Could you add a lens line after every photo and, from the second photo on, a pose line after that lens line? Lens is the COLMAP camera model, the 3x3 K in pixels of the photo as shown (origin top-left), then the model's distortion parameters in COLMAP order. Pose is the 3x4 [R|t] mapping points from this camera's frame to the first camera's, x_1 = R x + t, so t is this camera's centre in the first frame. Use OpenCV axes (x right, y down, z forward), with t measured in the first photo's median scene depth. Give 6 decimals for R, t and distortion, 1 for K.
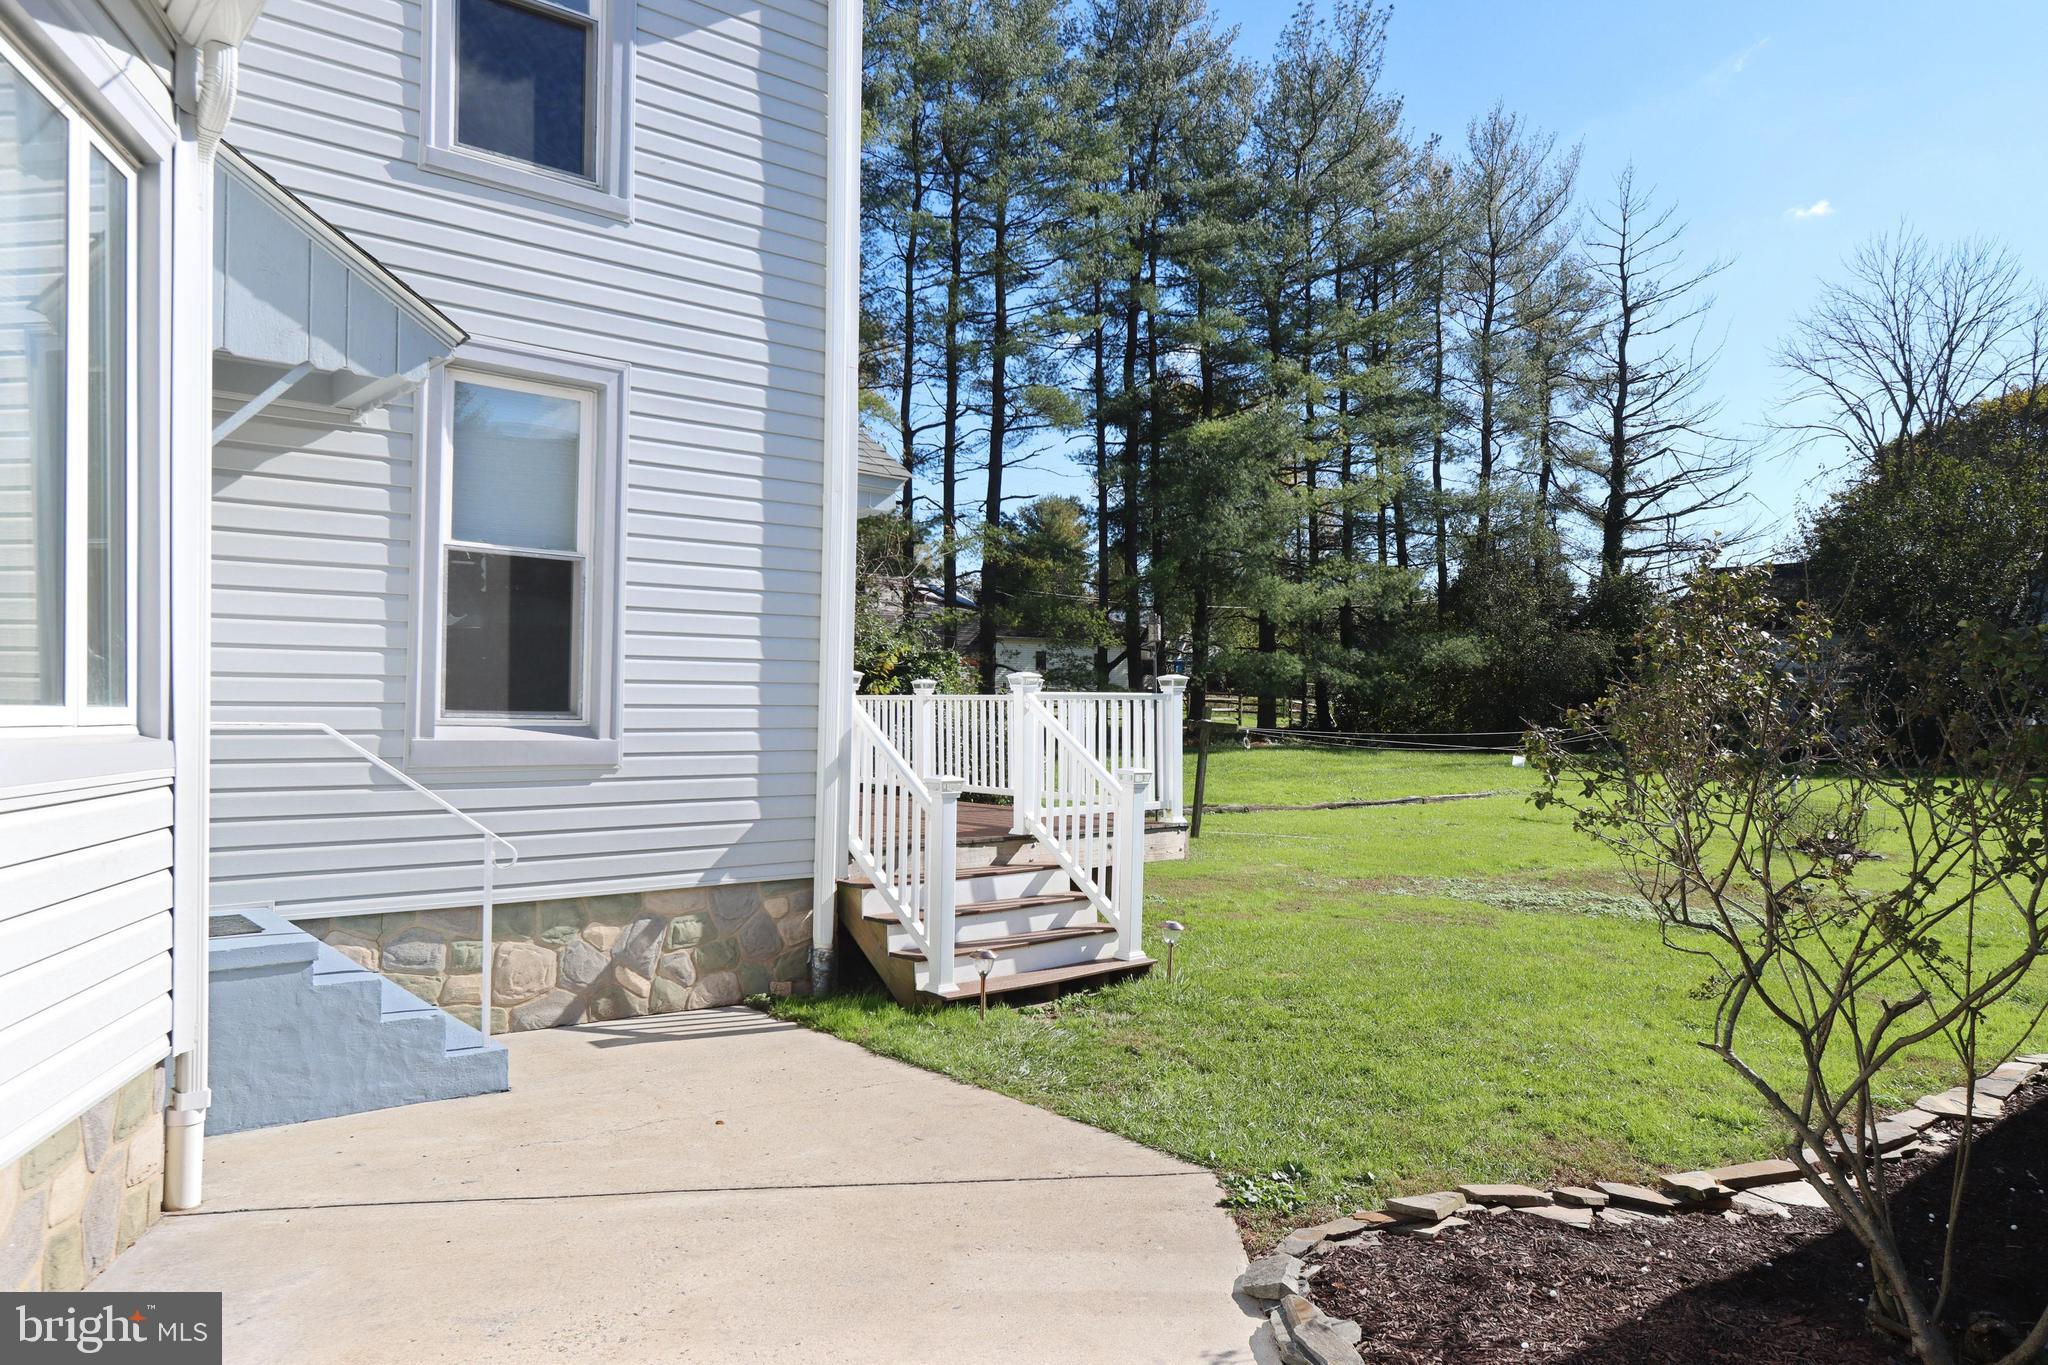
lens RADIAL K [[1358.7, 0, 1024.0], [0, 1358.7, 682.5], [0, 0, 1]] dist [-0.001742, 0.001181]
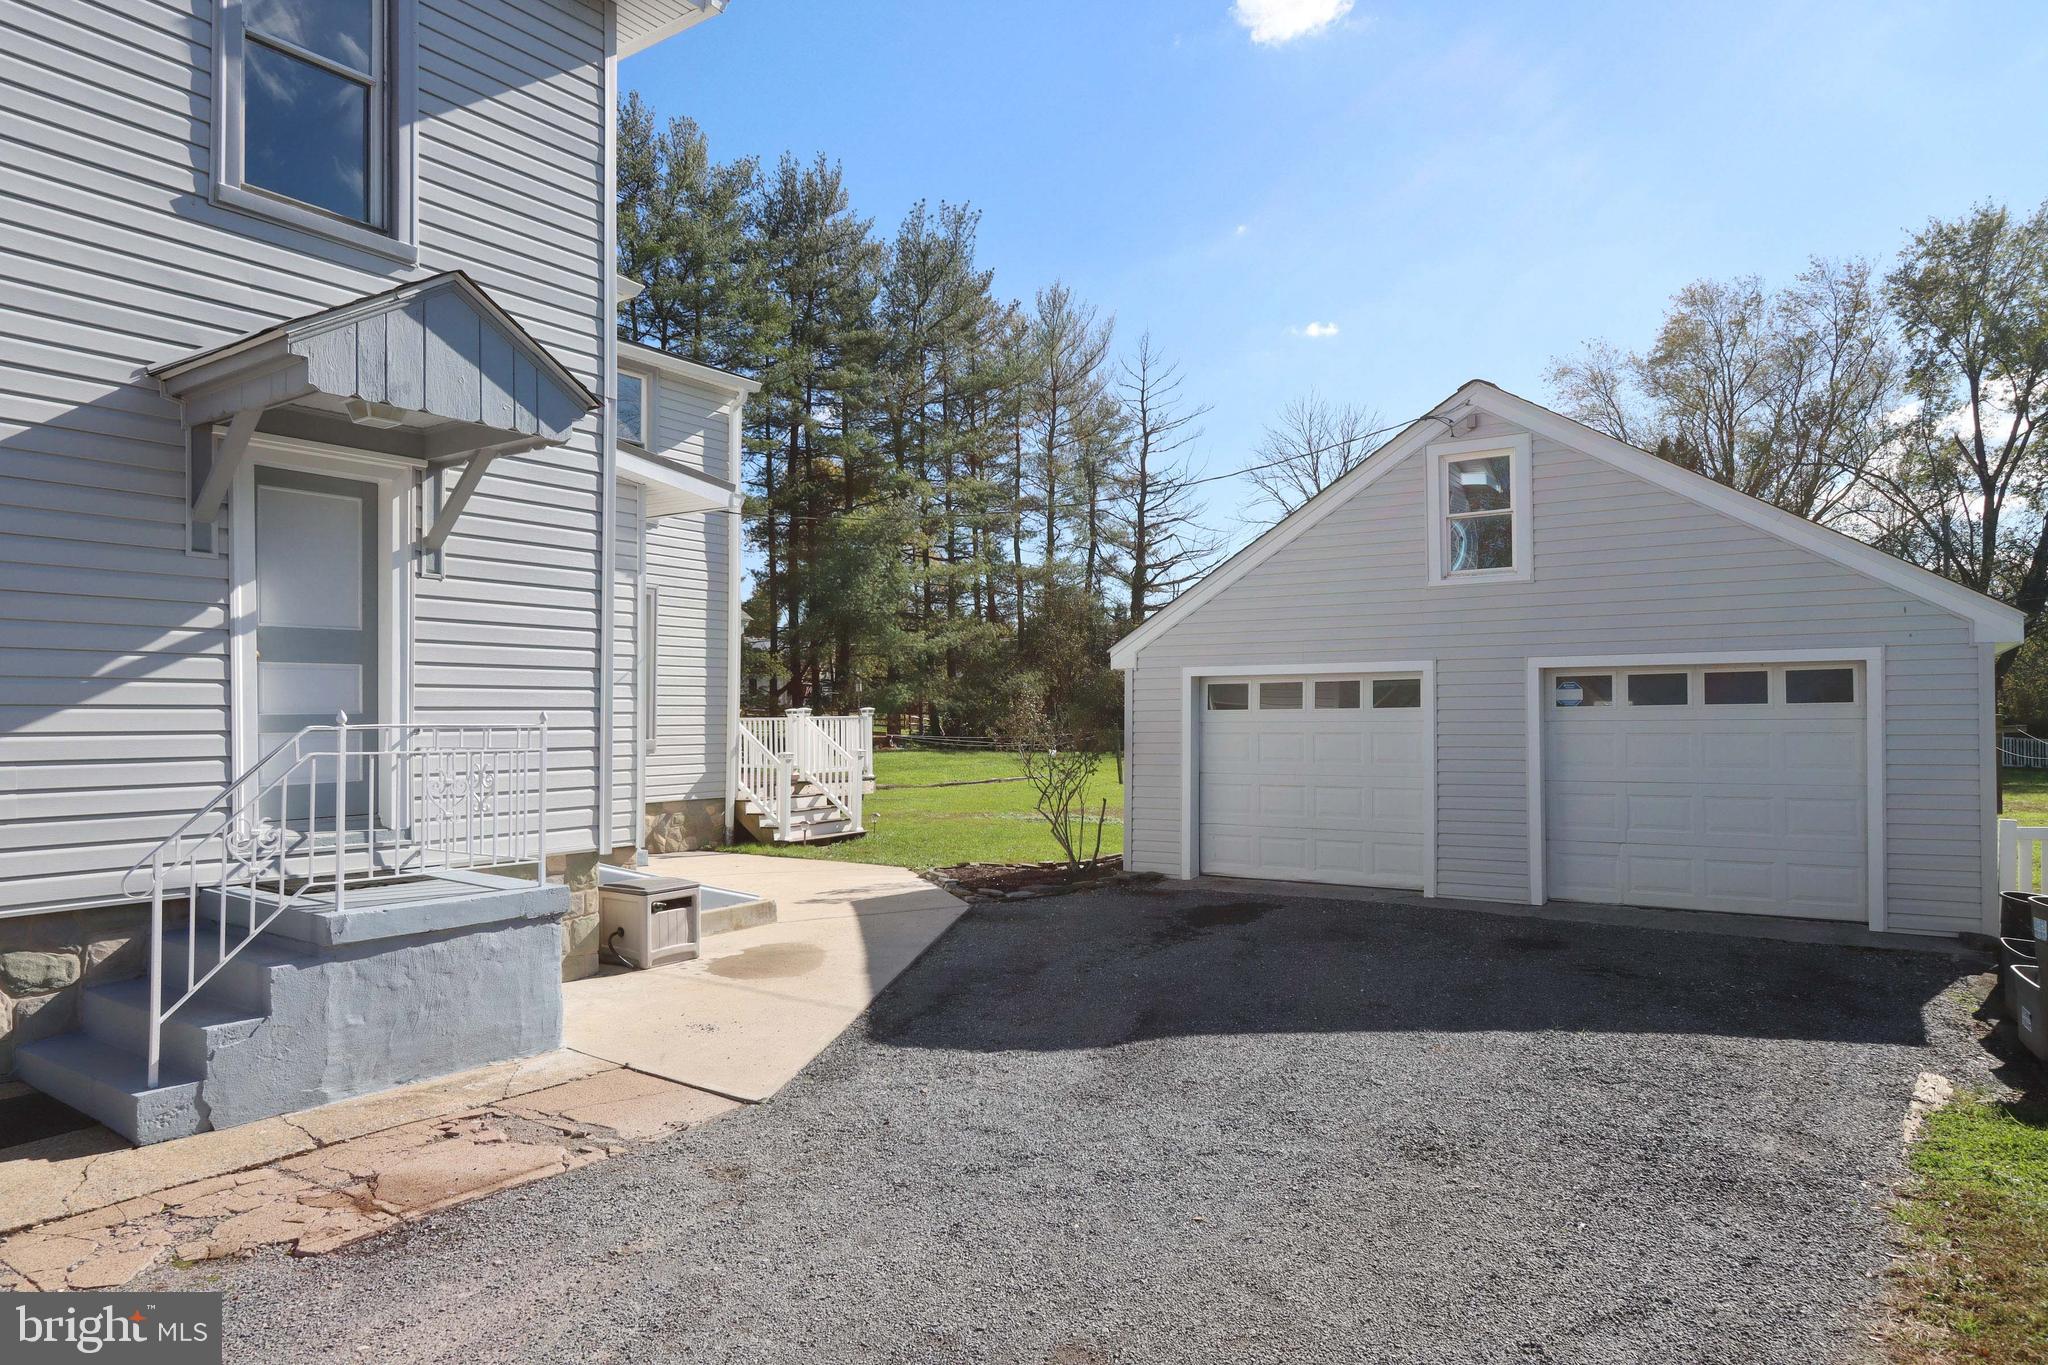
lens RADIAL K [[1285.2, 0, 1019.5], [0, 1285.2, 648.0], [0, 0, 1]] dist [0.000437, 0.000030]
pose [[0.960041, 0.004260, 0.279827, -0.055884], [0.006488, 0.999277, -0.037473, -0.005501], [-0.279784, 0.037791, 0.959319, -0.248598]]
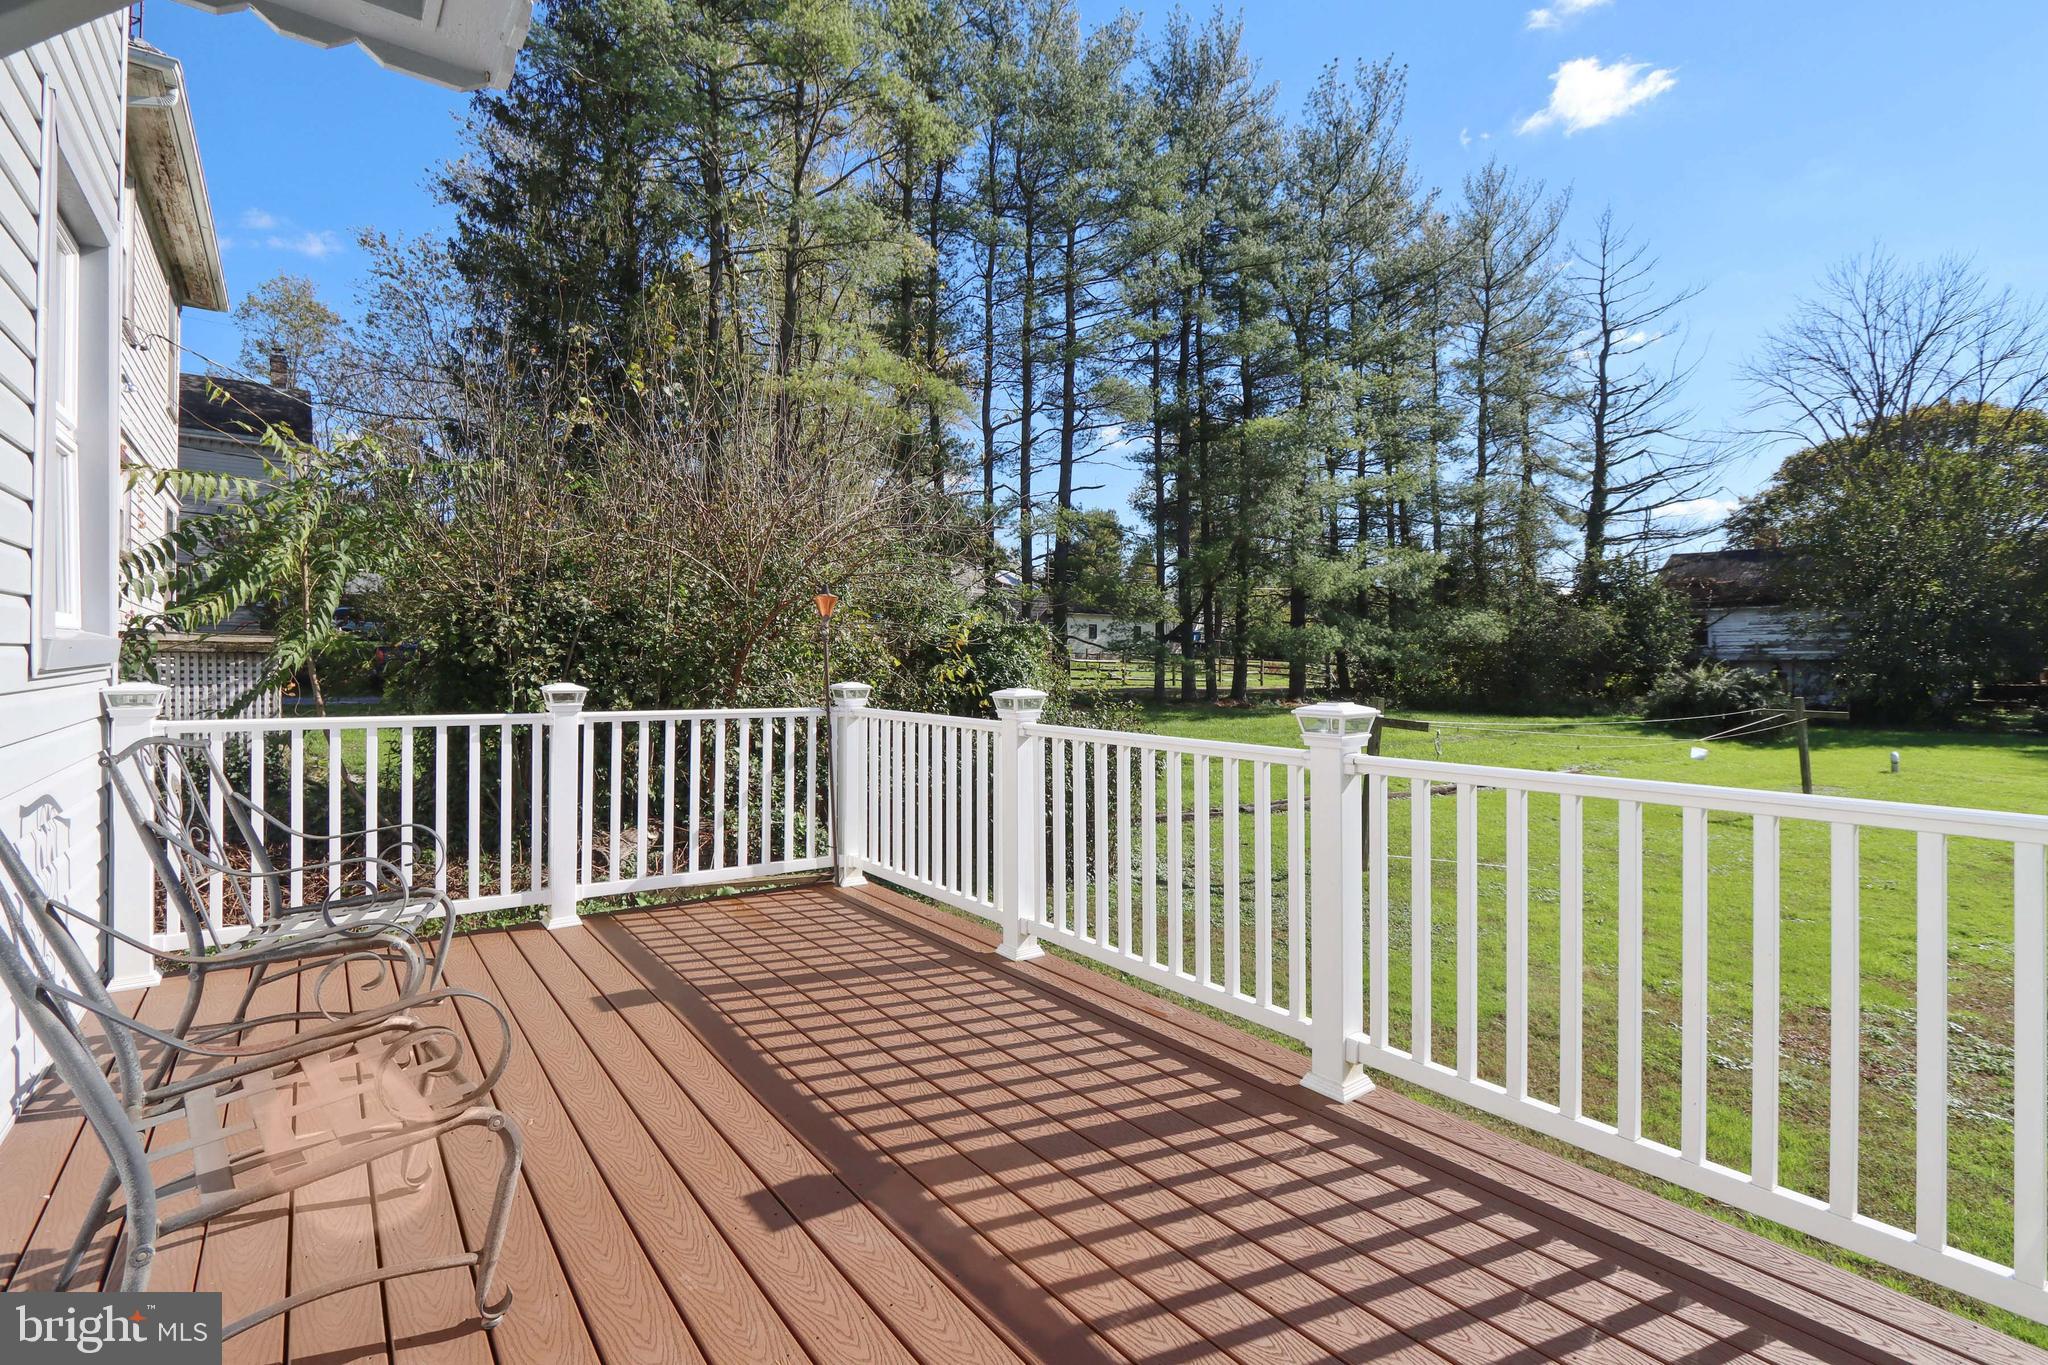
lens RADIAL K [[945.3, 0, 1025.1], [0, 945.3, 654.1], [0, 0, 1]] dist [-0.001059, -0.000080]
pose [[0.998694, -0.001412, -0.051069, -0.012939], [0.001577, 0.999994, 0.003199, -0.002357], [0.051064, -0.003275, 0.998690, 0.182798]]
